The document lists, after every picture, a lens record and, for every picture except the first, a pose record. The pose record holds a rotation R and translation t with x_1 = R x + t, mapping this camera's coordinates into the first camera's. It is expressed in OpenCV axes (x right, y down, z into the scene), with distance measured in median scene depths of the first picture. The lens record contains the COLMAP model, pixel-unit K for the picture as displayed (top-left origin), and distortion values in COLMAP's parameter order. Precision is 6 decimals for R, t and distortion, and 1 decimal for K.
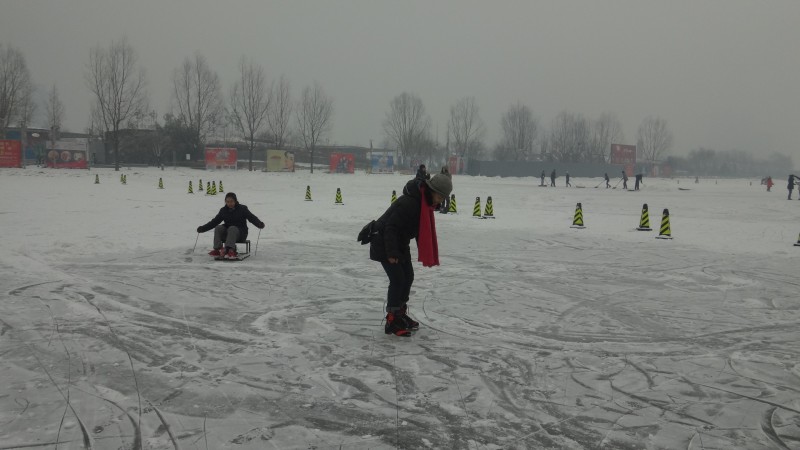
lens RADIAL K [[638.3, 0, 415.2], [0, 638.3, 225.8], [0, 0, 1]] dist [-0.062304, -0.011837]
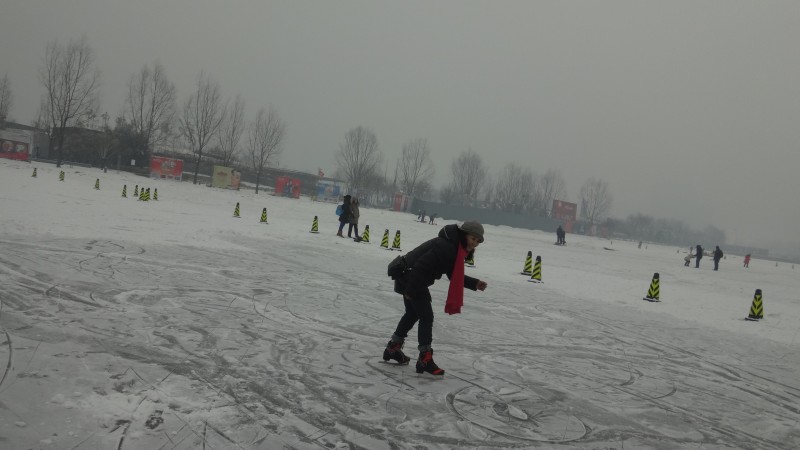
lens RADIAL K [[638.0, 0, 400.0], [0, 638.0, 225.0], [0, 0, 1]] dist [-0.006346, -0.079685]
pose [[0.991996, 0.114705, 0.052796, 0.017652], [-0.111502, 0.991947, -0.060077, 0.002688], [-0.059262, 0.053710, 0.996797, -0.021882]]
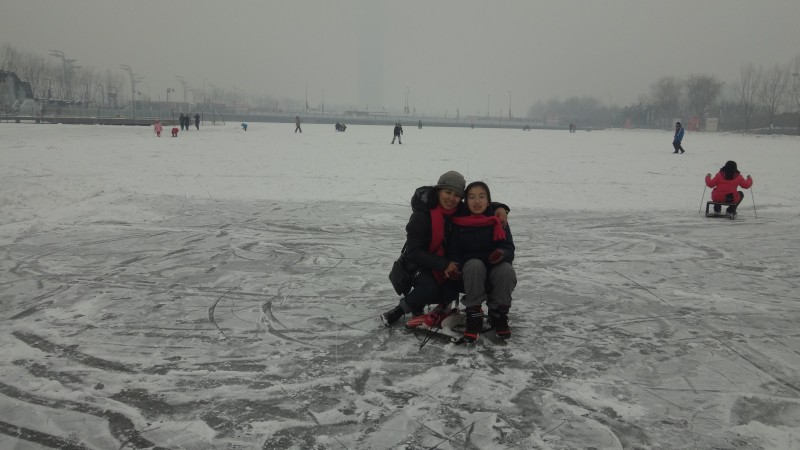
lens RADIAL K [[638.0, 0, 400.0], [0, 638.0, 225.0], [0, 0, 1]] dist [-0.006346, -0.079685]
pose [[-0.616495, 0.104796, -0.780354, 0.394377], [-0.087347, 0.975882, 0.200060, -0.045396], [0.782499, 0.191498, -0.592473, 0.606388]]
